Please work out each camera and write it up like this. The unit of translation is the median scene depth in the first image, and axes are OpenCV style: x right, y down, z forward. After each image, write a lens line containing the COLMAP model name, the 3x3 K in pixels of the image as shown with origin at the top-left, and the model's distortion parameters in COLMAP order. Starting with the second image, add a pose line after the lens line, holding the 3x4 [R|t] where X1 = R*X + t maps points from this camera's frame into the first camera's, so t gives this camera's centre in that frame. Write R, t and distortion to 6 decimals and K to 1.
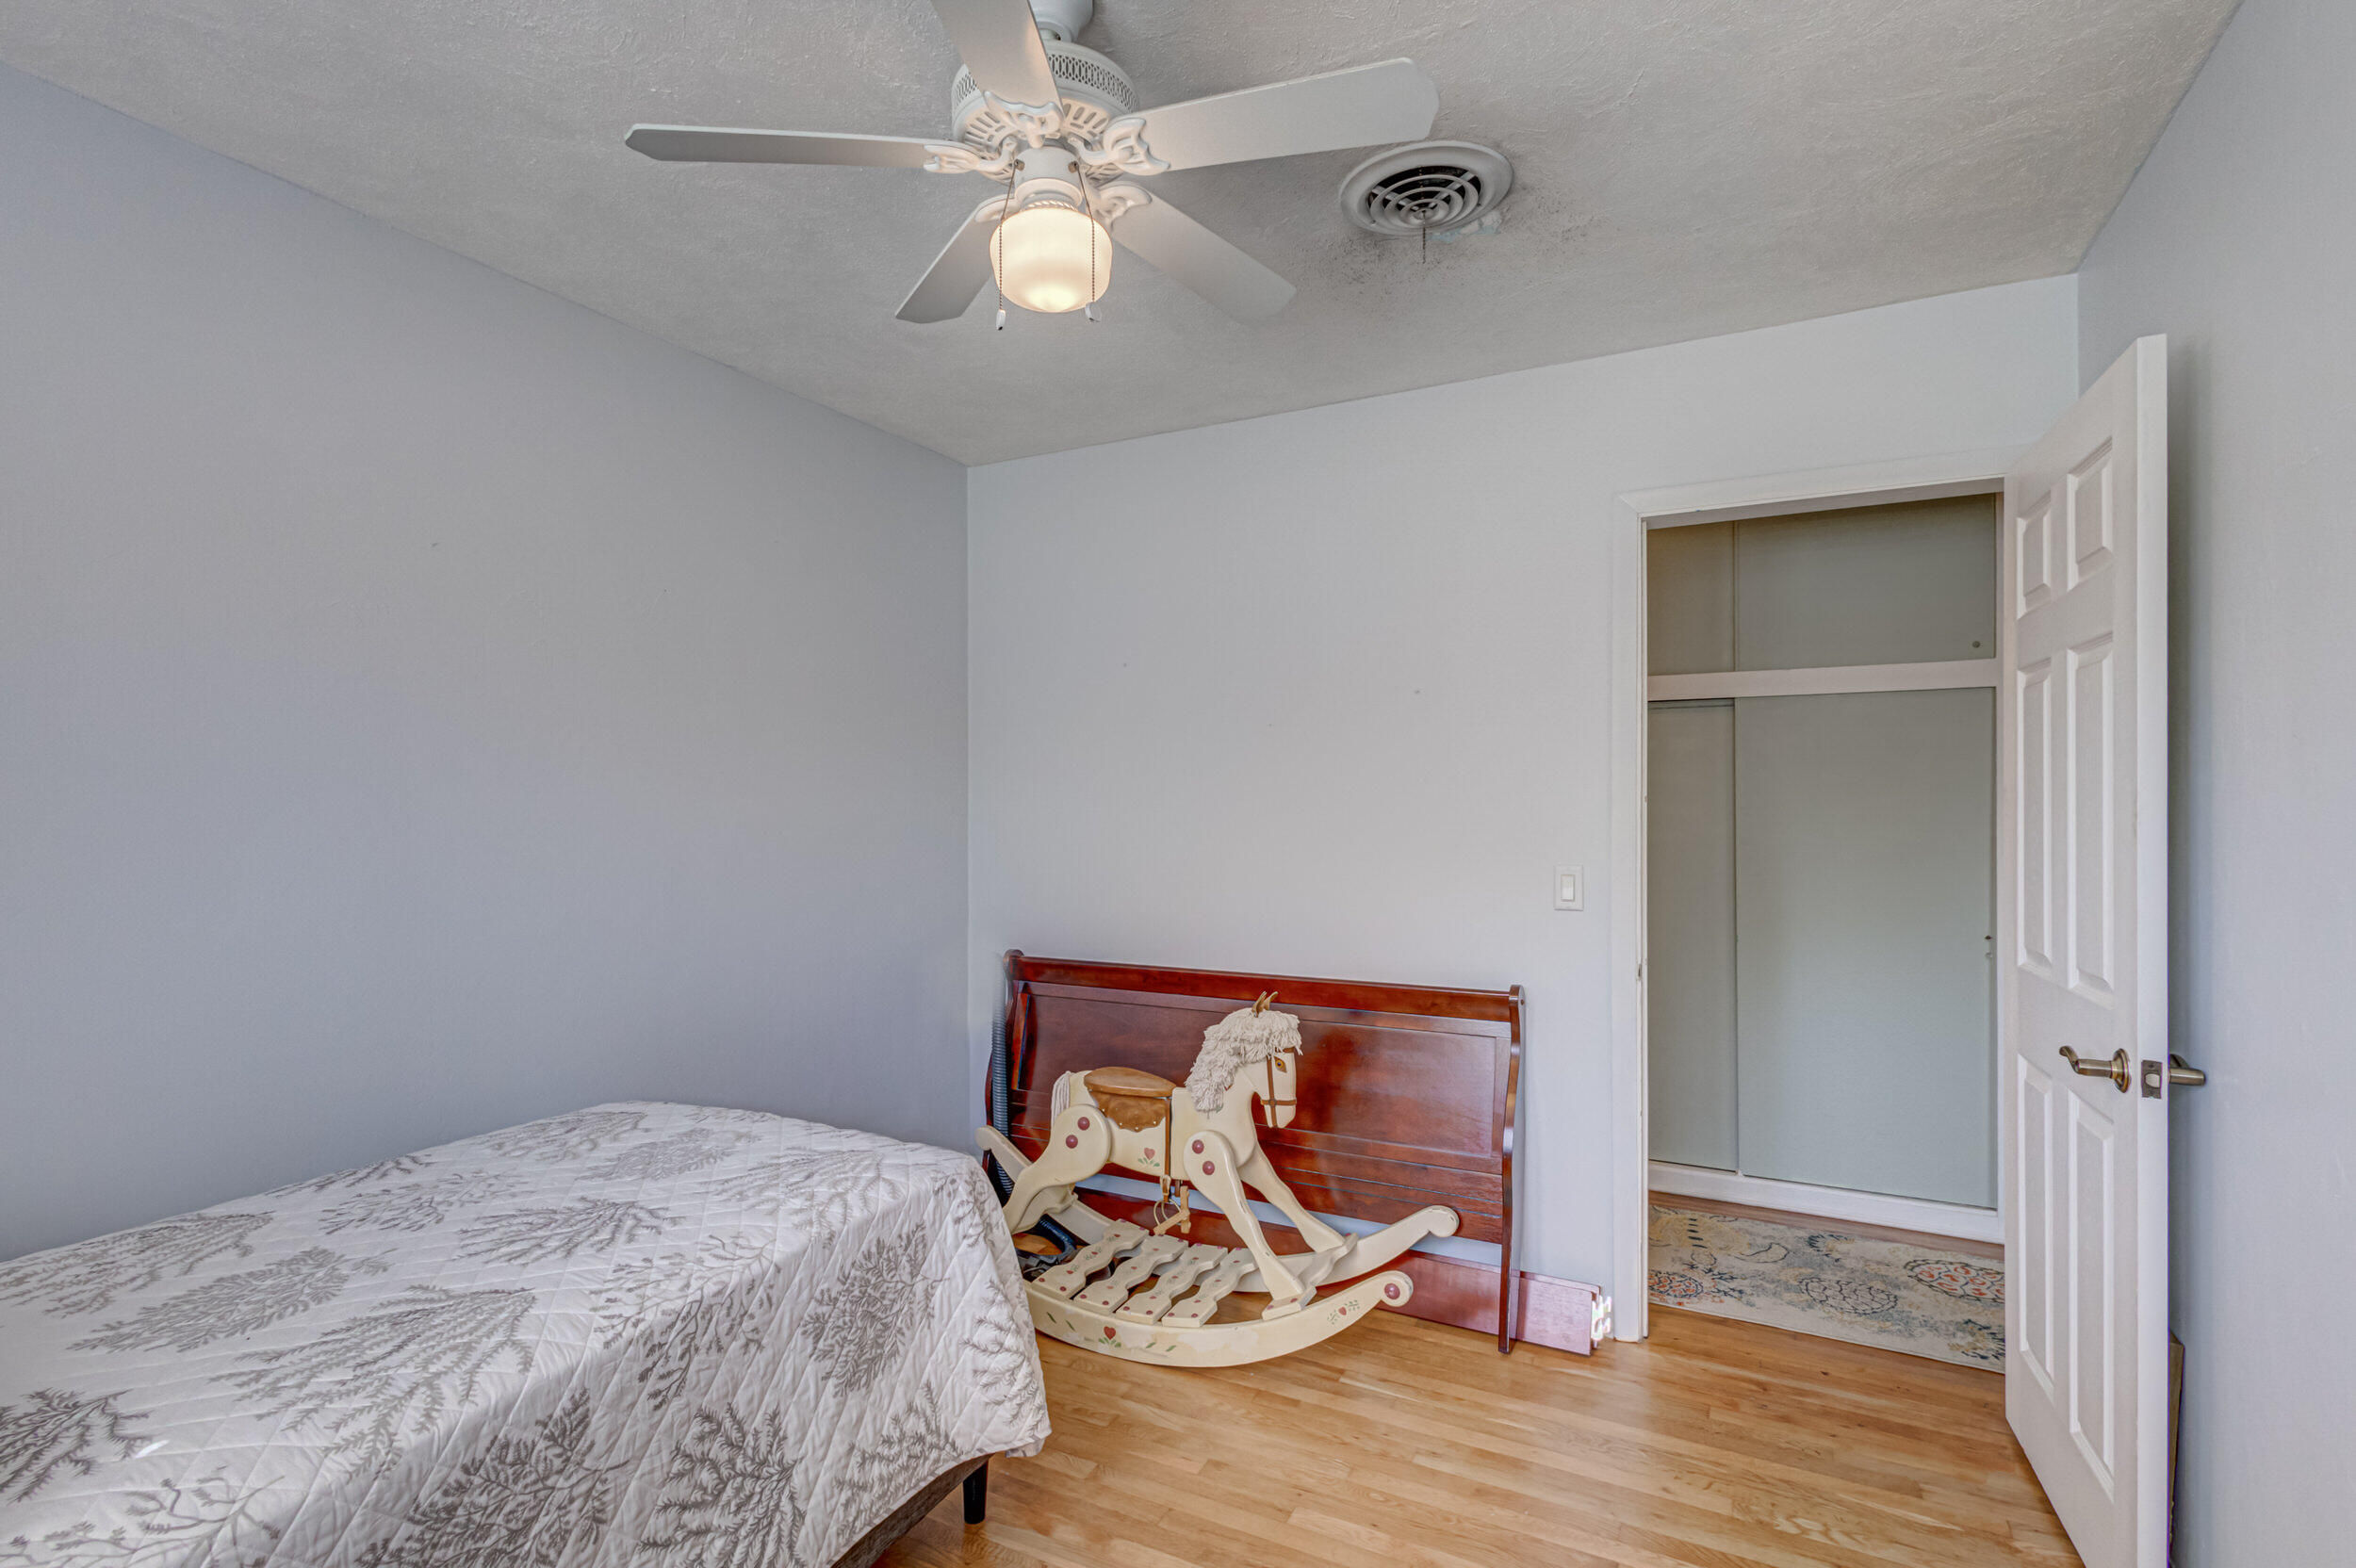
lens RADIAL K [[1097.2, 0, 1174.2], [0, 1097.2, 784.3], [0, 0, 1]] dist [0.010567, -0.000554]
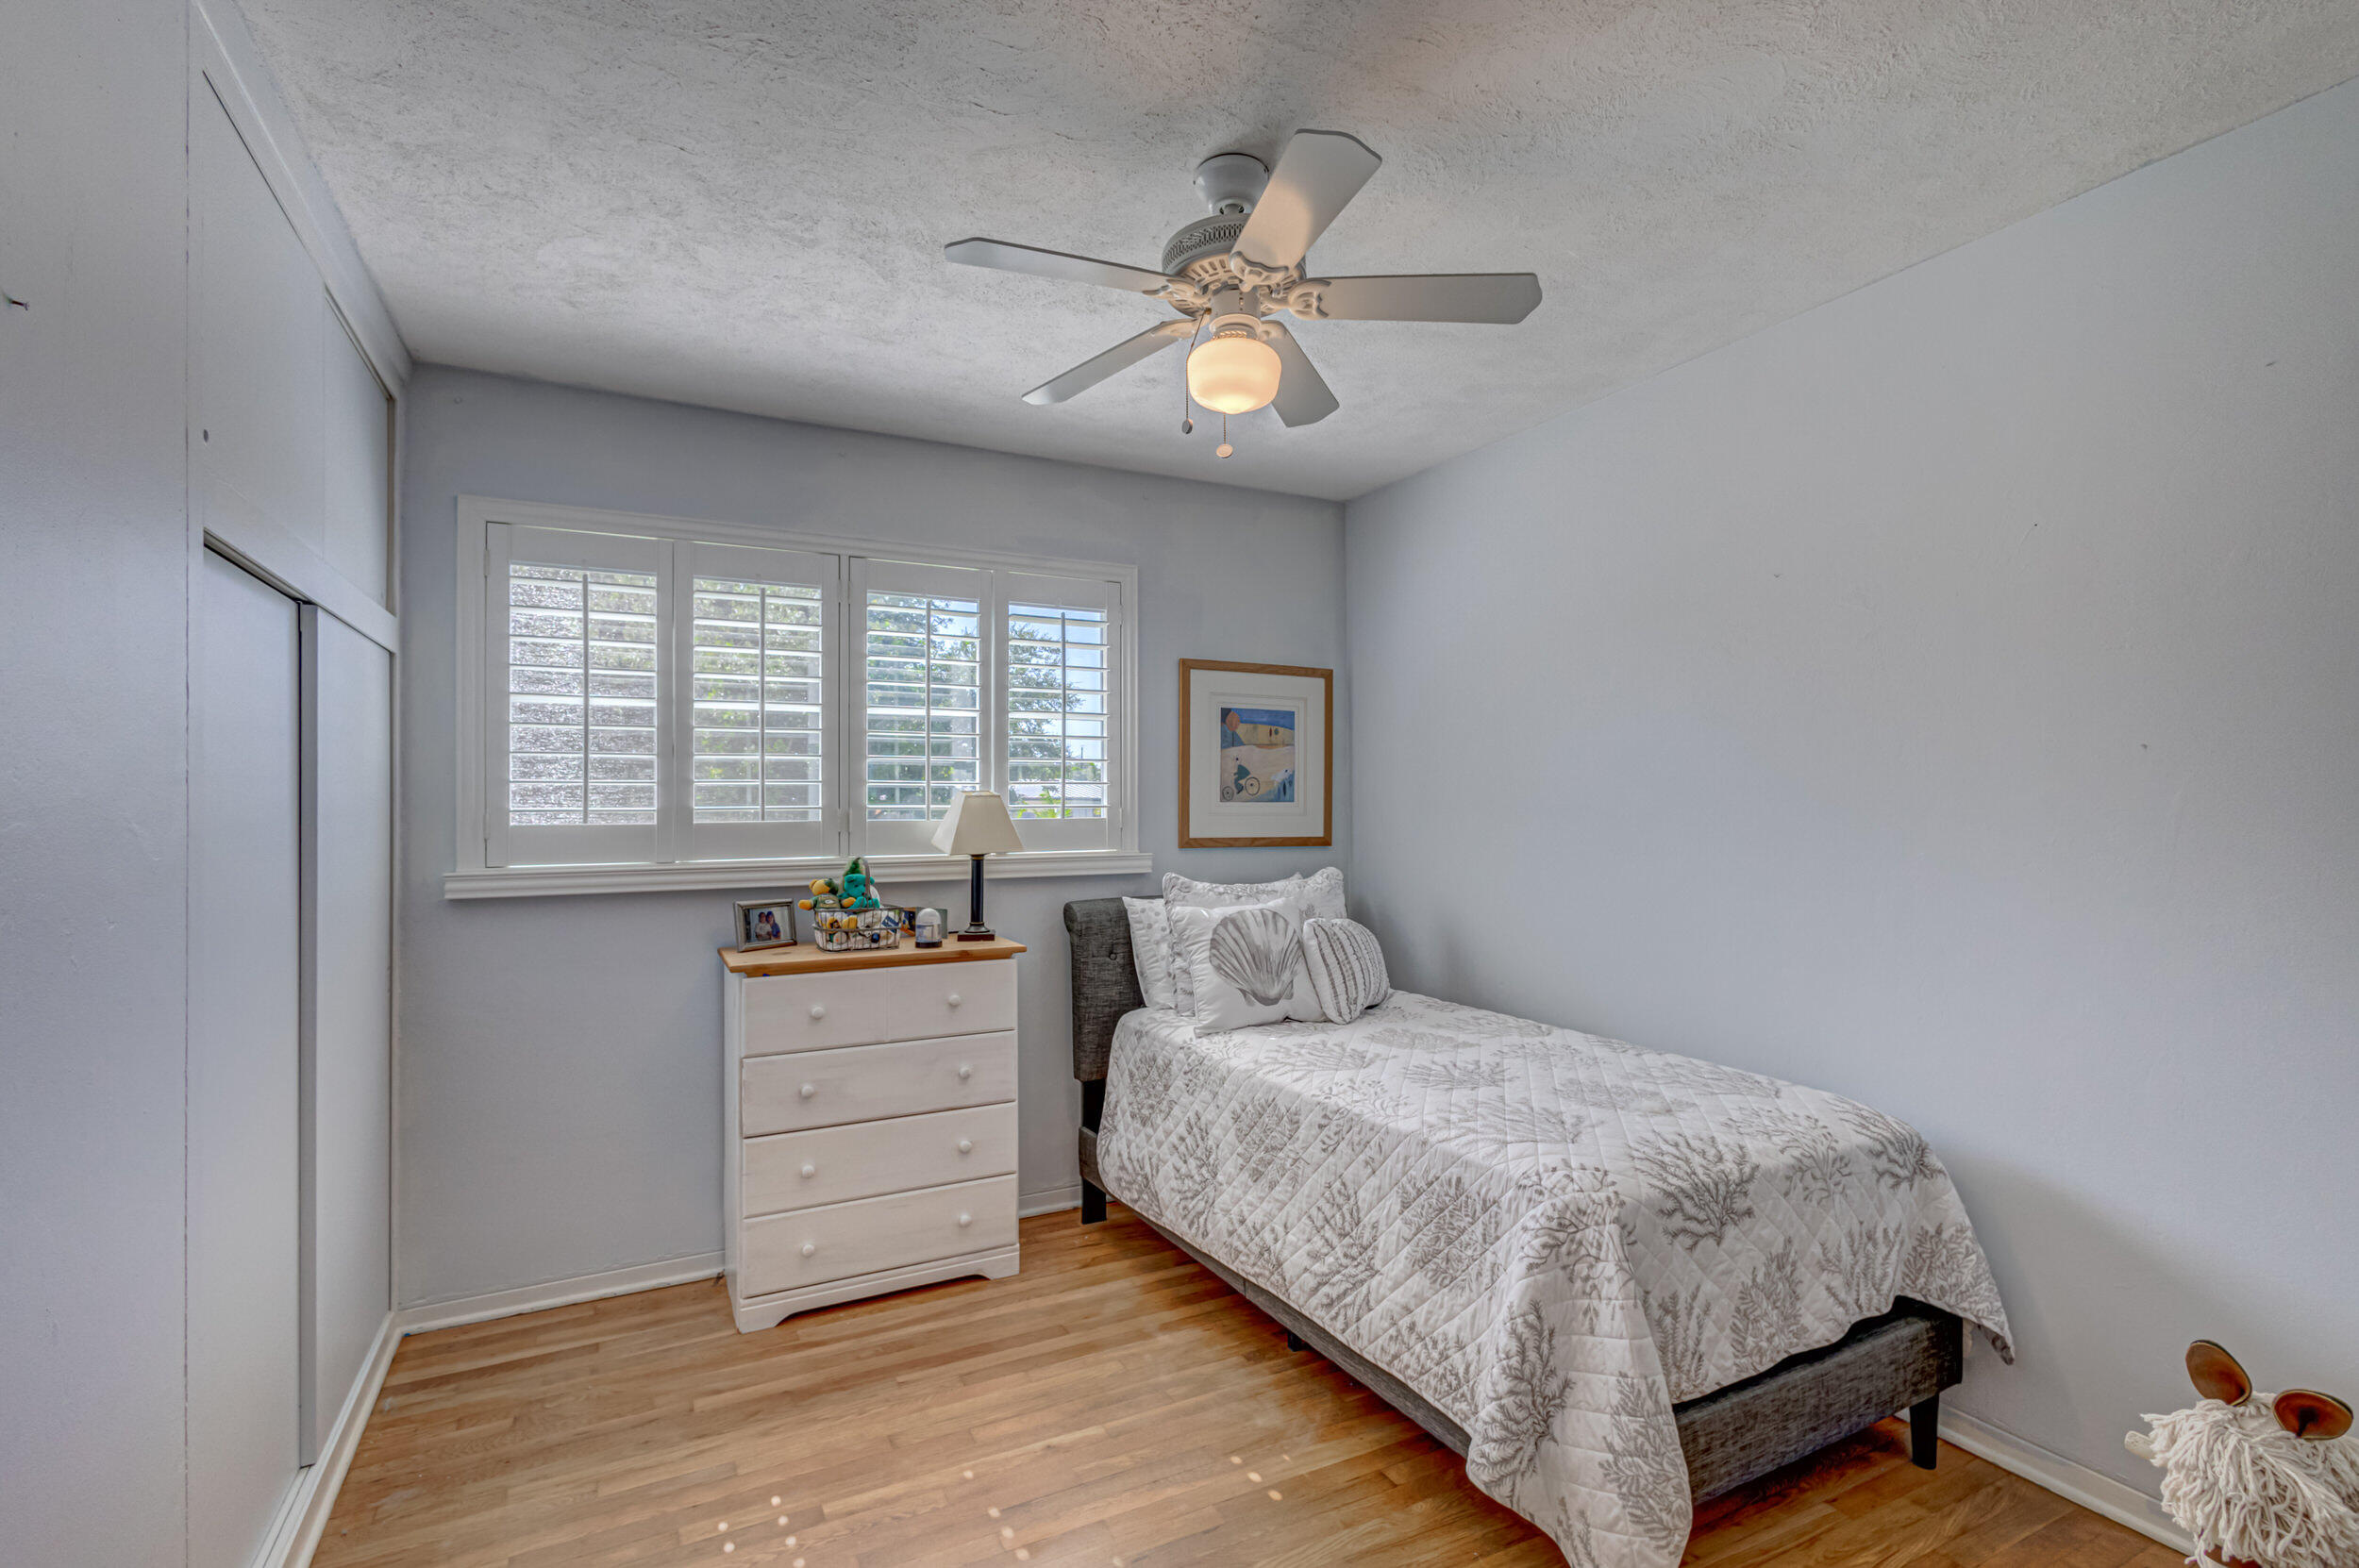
lens RADIAL K [[1084.8, 0, 1174.4], [0, 1084.8, 787.1], [0, 0, 1]] dist [0.011796, -0.005712]
pose [[-0.573872, -0.002403, -0.818942, 0.980631], [0.023460, 0.999537, -0.019372, 0.030776], [0.818609, -0.030329, -0.573550, 1.696116]]
